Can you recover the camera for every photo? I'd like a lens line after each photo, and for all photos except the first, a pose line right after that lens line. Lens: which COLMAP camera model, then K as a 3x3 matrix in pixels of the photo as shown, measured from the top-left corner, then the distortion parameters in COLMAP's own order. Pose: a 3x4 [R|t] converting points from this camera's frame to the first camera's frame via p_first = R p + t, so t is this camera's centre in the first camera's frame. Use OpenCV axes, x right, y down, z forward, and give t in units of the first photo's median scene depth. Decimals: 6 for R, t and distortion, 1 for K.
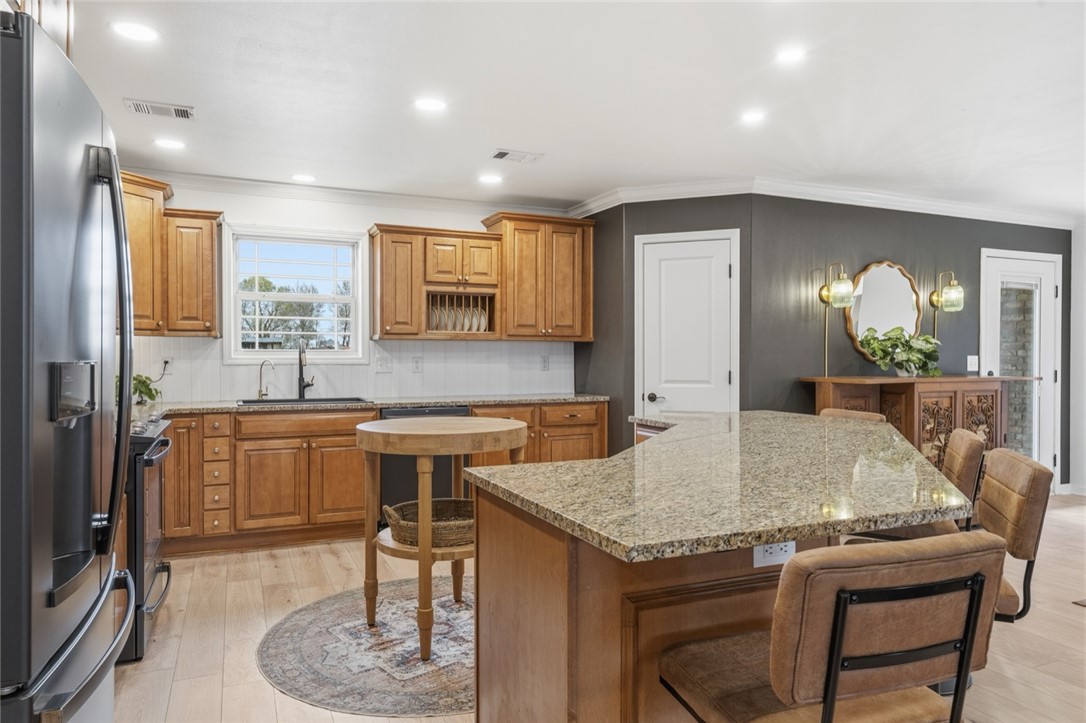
lens RADIAL K [[724.4, 0, 544.7], [0, 724.4, 362.7], [0, 0, 1]] dist [-0.025481, -0.000365]
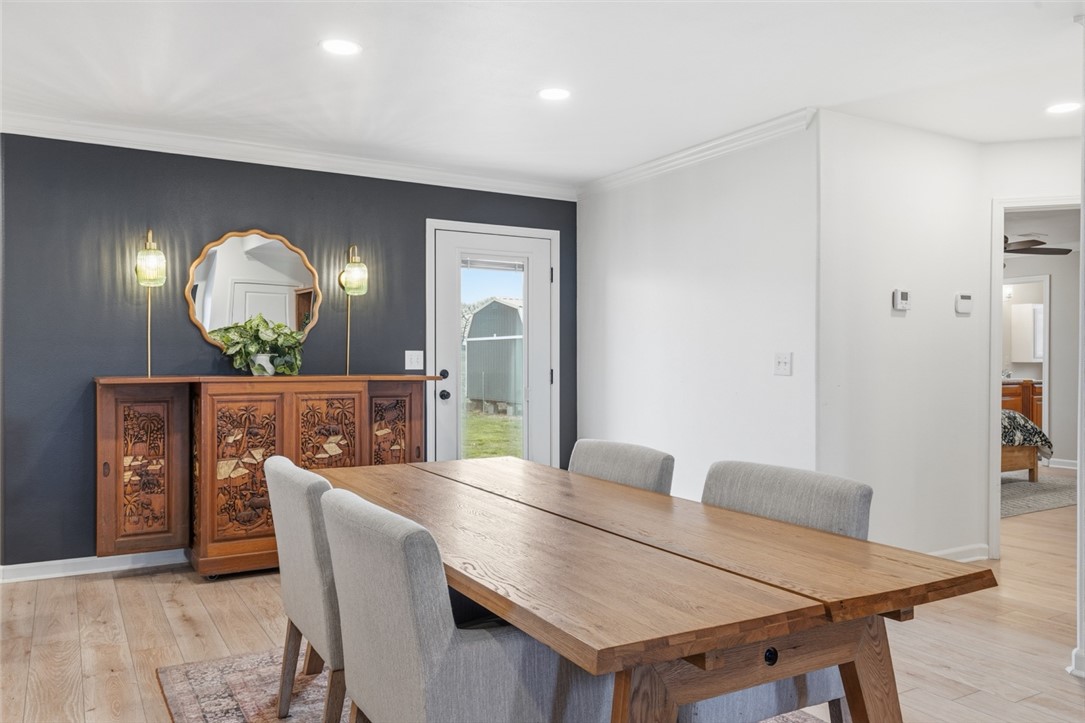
lens RADIAL K [[816.7, 0, 538.9], [0, 816.7, 363.8], [0, 0, 1]] dist [0.015441, 0.004528]
pose [[0.991310, 0.001441, 0.131538, 0.672377], [-0.000811, 0.999988, -0.004843, 0.010254], [-0.131543, 0.004694, 0.991299, 0.068057]]
